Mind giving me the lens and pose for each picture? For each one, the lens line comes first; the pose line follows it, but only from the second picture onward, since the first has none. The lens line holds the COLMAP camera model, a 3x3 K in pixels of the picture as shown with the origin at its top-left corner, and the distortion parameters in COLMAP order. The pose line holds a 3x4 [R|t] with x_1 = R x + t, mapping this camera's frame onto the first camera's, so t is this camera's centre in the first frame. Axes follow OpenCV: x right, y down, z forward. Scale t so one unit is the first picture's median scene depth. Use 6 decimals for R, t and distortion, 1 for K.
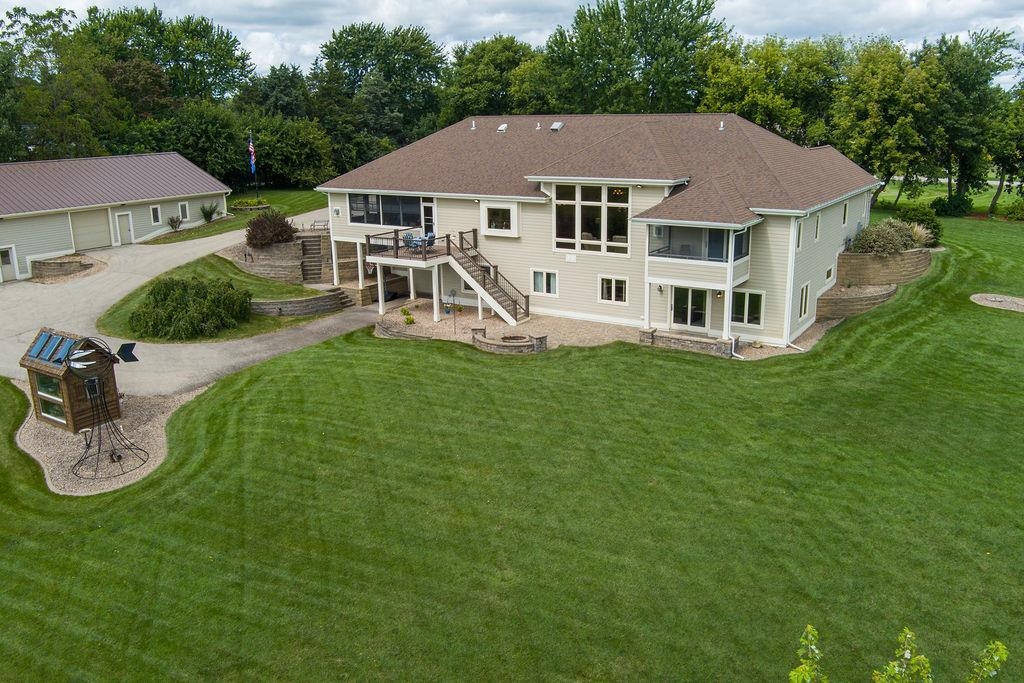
lens RADIAL K [[839.8, 0, 512.0], [0, 839.8, 341.5], [0, 0, 1]] dist [-0.069336, -0.003933]
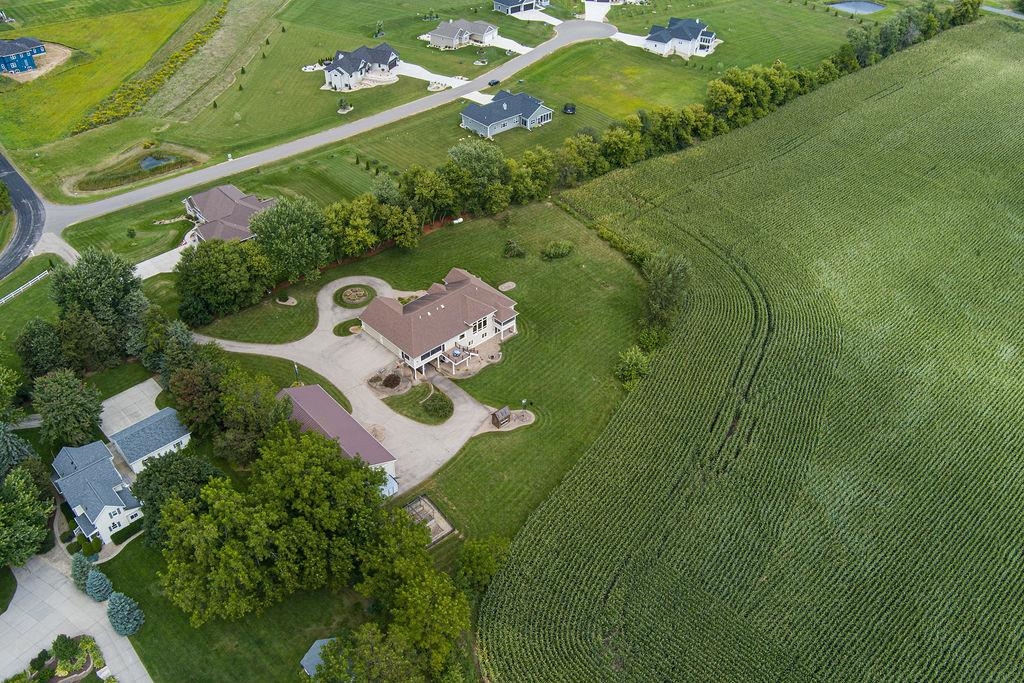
lens RADIAL K [[826.5, 0, 512.0], [0, 826.5, 341.5], [0, 0, 1]] dist [-0.068387, 0.005296]
pose [[0.230363, -0.589608, 0.774142, -3.181843], [0.229877, 0.805994, 0.545463, -2.337435], [-0.945563, 0.052303, 0.321209, -0.523010]]
